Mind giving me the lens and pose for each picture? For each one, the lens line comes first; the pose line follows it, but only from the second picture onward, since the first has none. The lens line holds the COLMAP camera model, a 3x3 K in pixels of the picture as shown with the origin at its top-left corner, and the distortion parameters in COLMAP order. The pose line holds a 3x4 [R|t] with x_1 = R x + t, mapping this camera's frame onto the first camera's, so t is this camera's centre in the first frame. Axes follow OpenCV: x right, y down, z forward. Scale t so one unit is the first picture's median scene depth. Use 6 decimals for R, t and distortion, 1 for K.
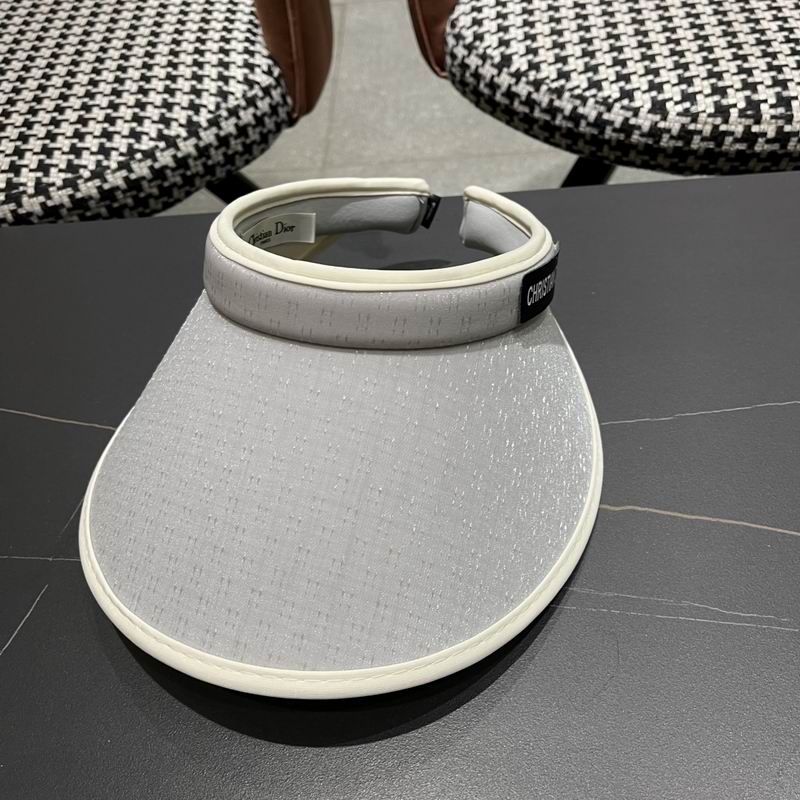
lens RADIAL K [[865.7, 0, 408.0], [0, 865.7, 394.6], [0, 0, 1]] dist [0.018565, 0.000000]
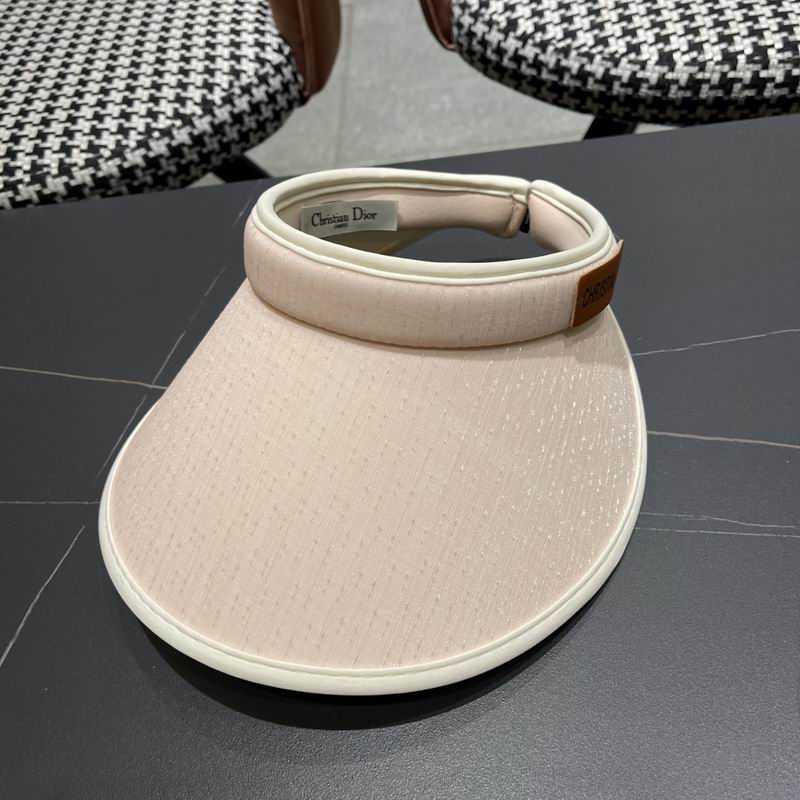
lens RADIAL K [[865.7, 0, 395.6], [0, 865.7, 405.3], [0, 0, 1]] dist [0.018565, 0.000000]
pose [[0.998652, -0.034518, -0.038752, 0.001526], [0.034390, 0.999401, -0.003976, 0.058713], [0.038866, 0.002638, 0.999241, -0.015194]]
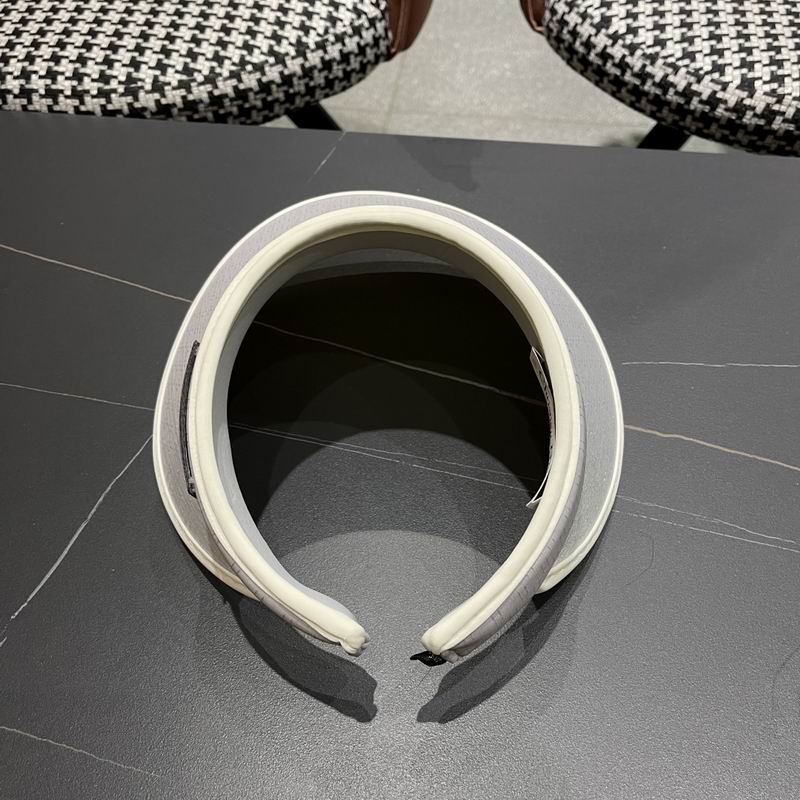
lens RADIAL K [[865.7, 0, 391.8], [0, 865.7, 409.9], [0, 0, 1]] dist [0.018565, 0.000000]
pose [[0.990022, 0.139562, -0.019465, -0.057481], [-0.138215, 0.988659, 0.058728, 0.052032], [0.027440, -0.055452, 0.998084, -0.078795]]
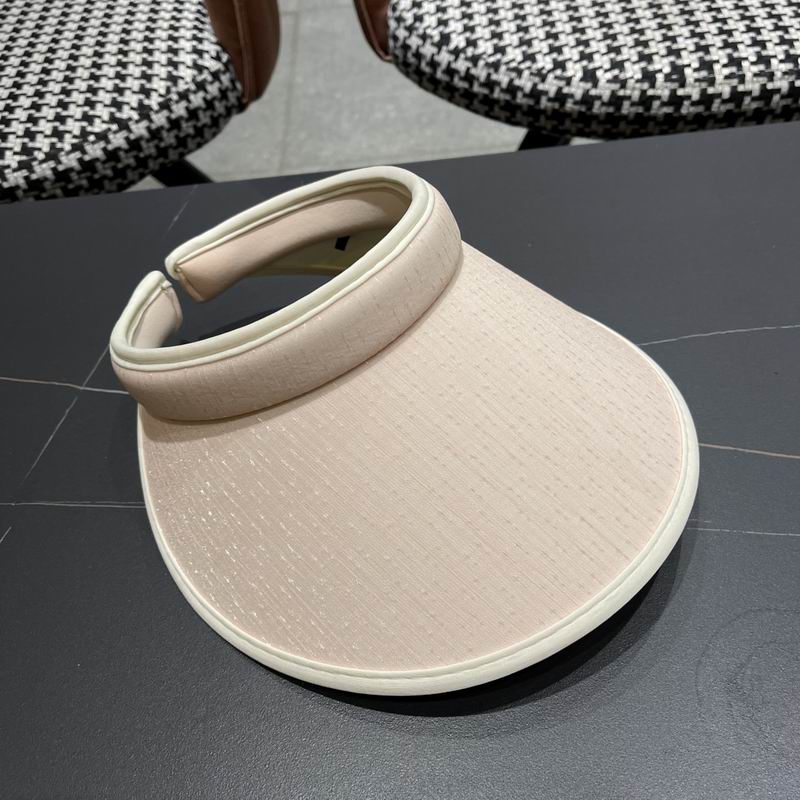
lens RADIAL K [[865.7, 0, 401.7], [0, 865.7, 398.6], [0, 0, 1]] dist [0.018565, 0.000000]
pose [[0.999075, -0.035638, 0.024058, 0.021189], [0.036033, 0.999219, -0.016220, 0.063230], [-0.023461, 0.017072, 0.999579, -0.034099]]
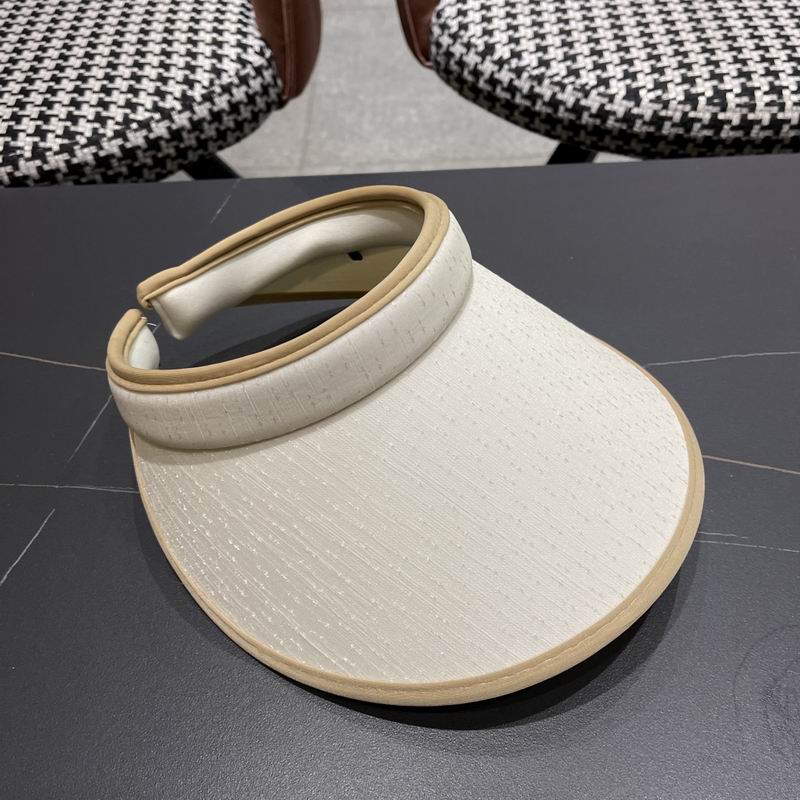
lens RADIAL K [[865.7, 0, 415.1], [0, 865.7, 406.6], [0, 0, 1]] dist [0.018565, 0.000000]
pose [[0.998589, 0.017264, 0.050223, -0.023002], [-0.016662, 0.999785, -0.012375, 0.064807], [-0.050426, 0.011521, 0.998661, -0.042625]]
